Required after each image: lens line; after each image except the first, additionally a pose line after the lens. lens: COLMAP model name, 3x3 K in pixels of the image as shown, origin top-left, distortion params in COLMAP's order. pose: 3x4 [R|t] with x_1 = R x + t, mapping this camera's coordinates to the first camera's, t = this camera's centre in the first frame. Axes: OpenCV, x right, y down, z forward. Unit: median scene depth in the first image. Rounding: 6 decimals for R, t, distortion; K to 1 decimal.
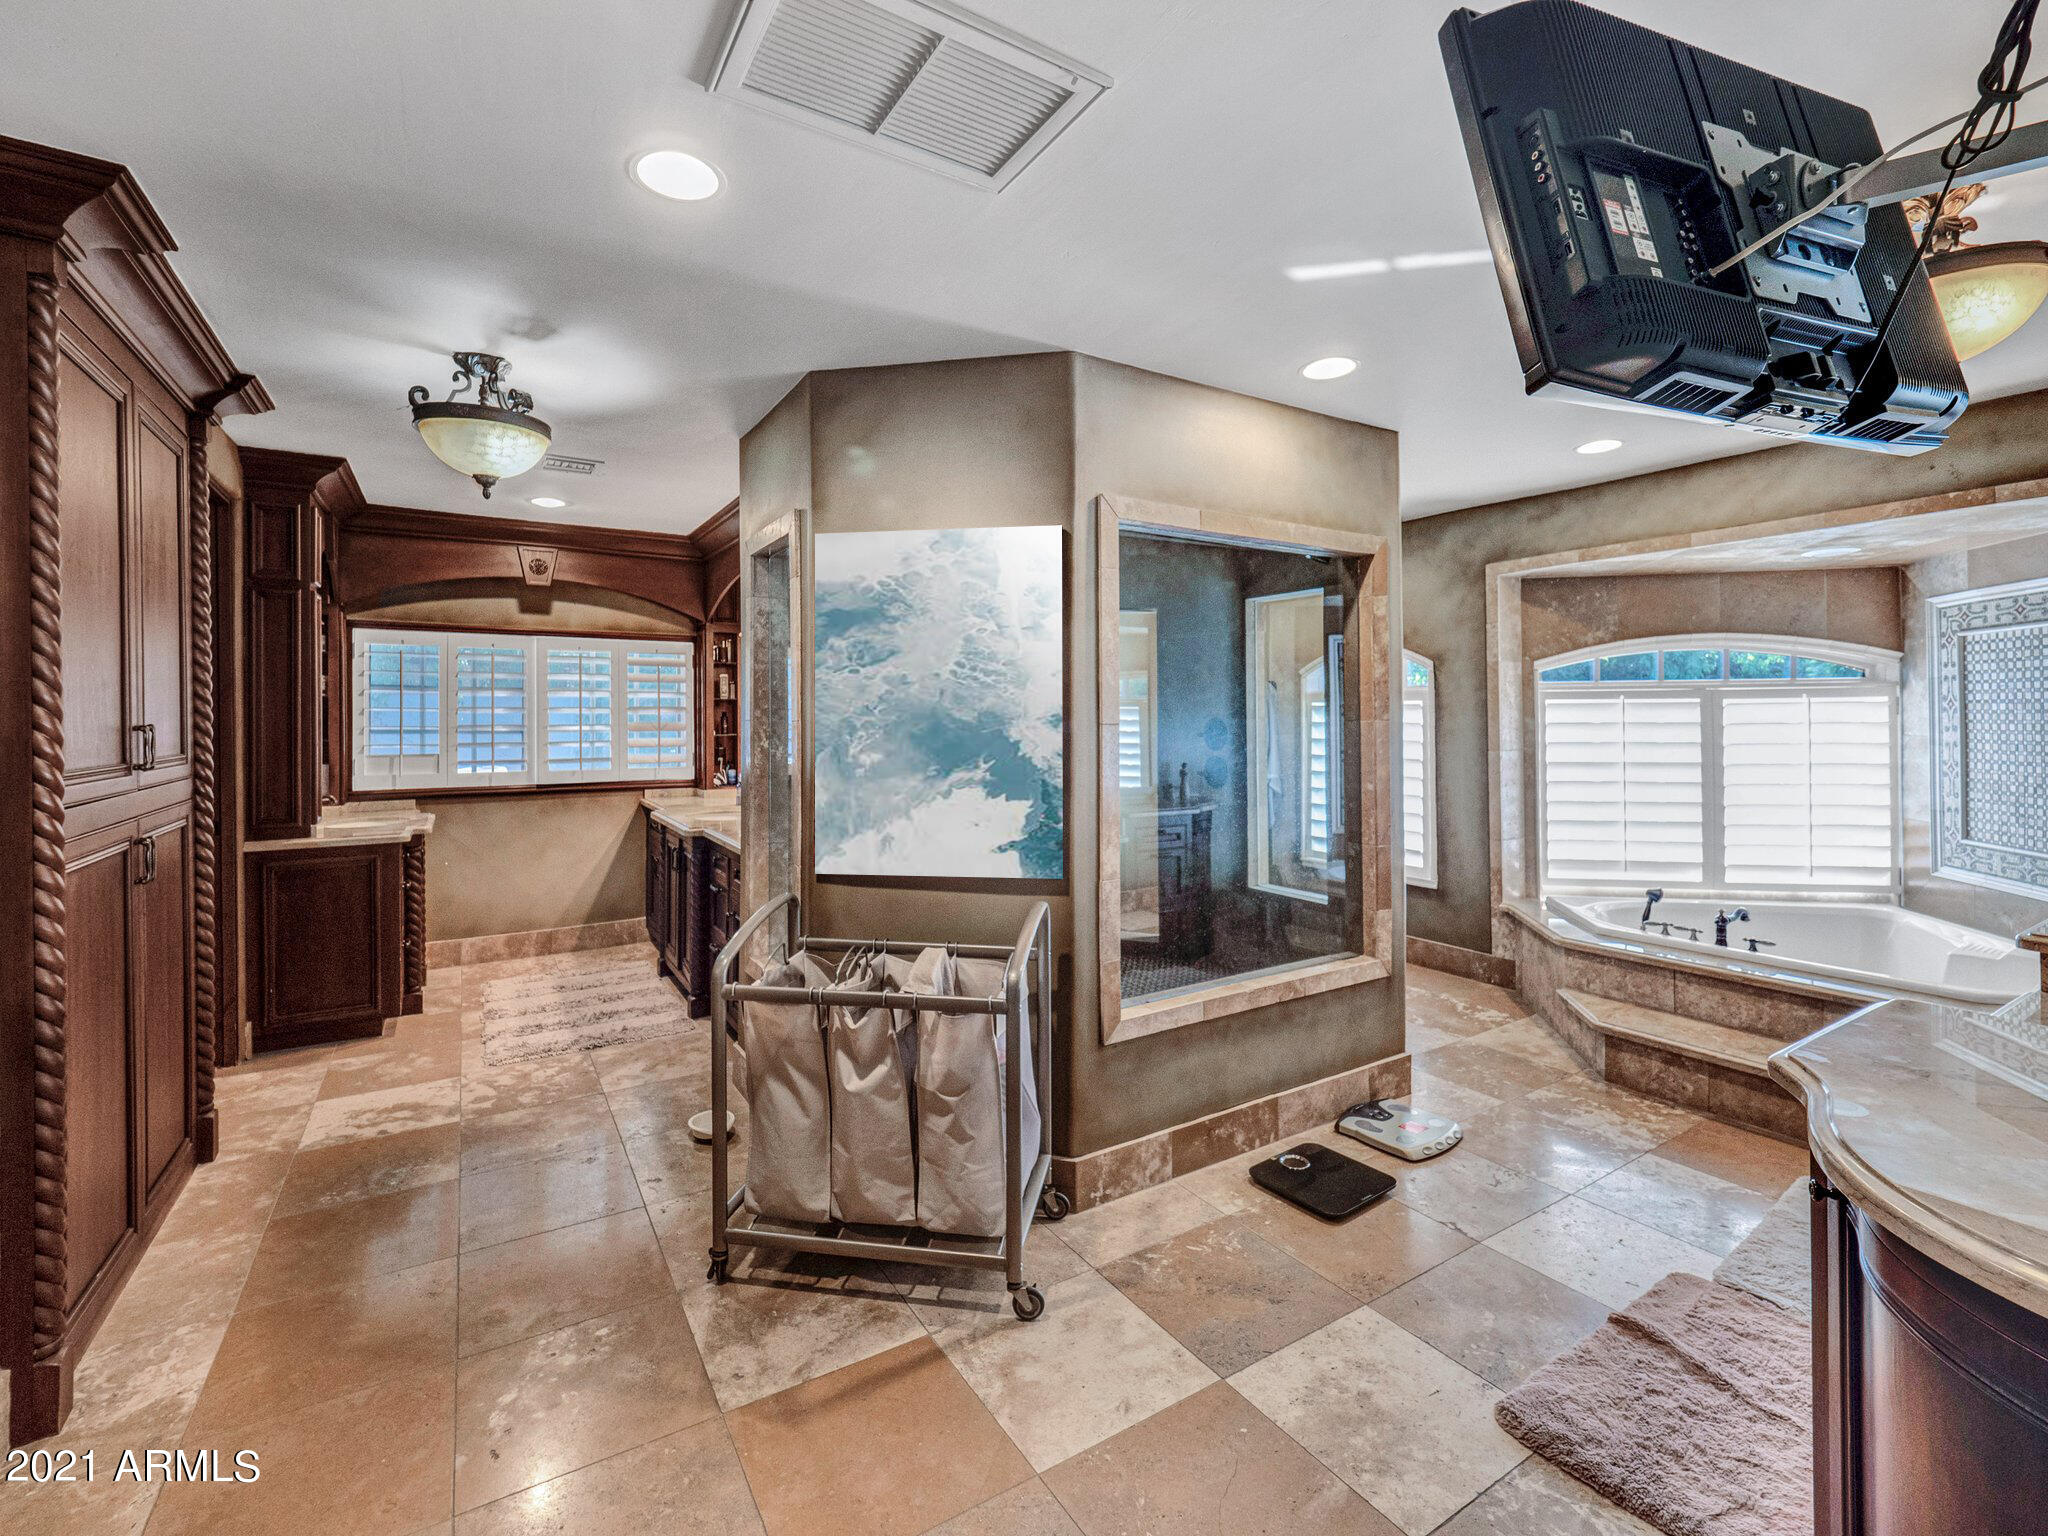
lens RADIAL K [[874.9, 0, 1007.6], [0, 874.9, 754.9], [0, 0, 1]] dist [0.000869, -0.002621]
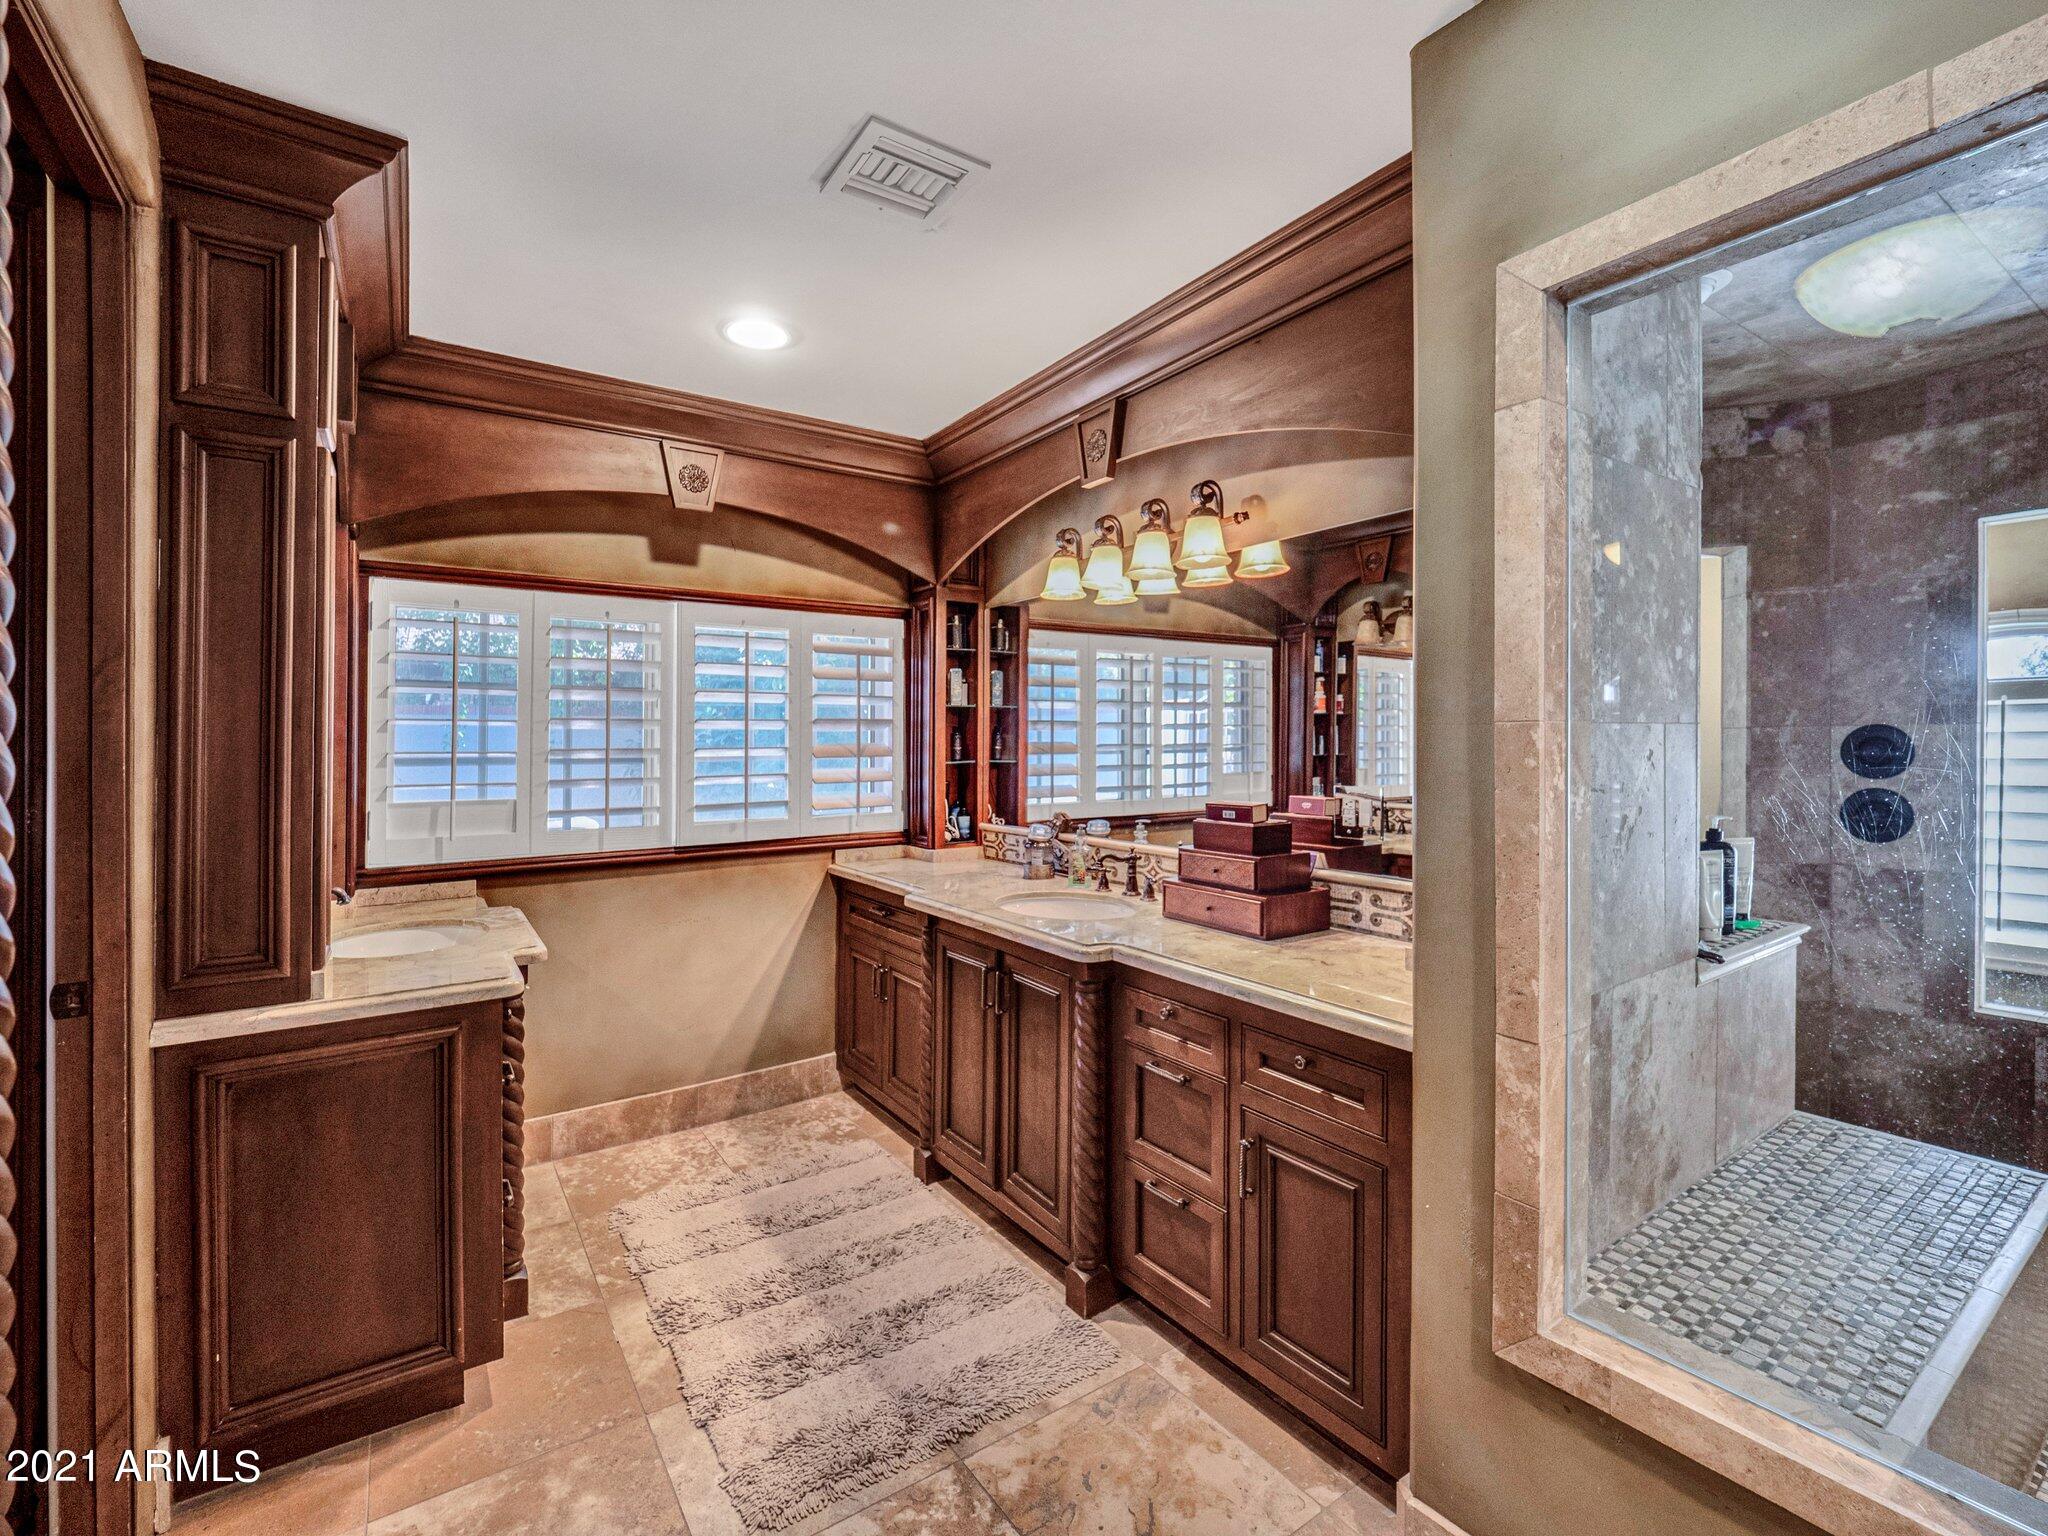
lens RADIAL K [[874.9, 0, 1032.5], [0, 874.9, 761.0], [0, 0, 1]] dist [0.000869, -0.002621]
pose [[0.998000, -0.011472, 0.062171, -0.331978], [0.012936, 0.999647, -0.023195, -0.008236], [-0.061883, 0.023953, 0.997796, 0.385008]]
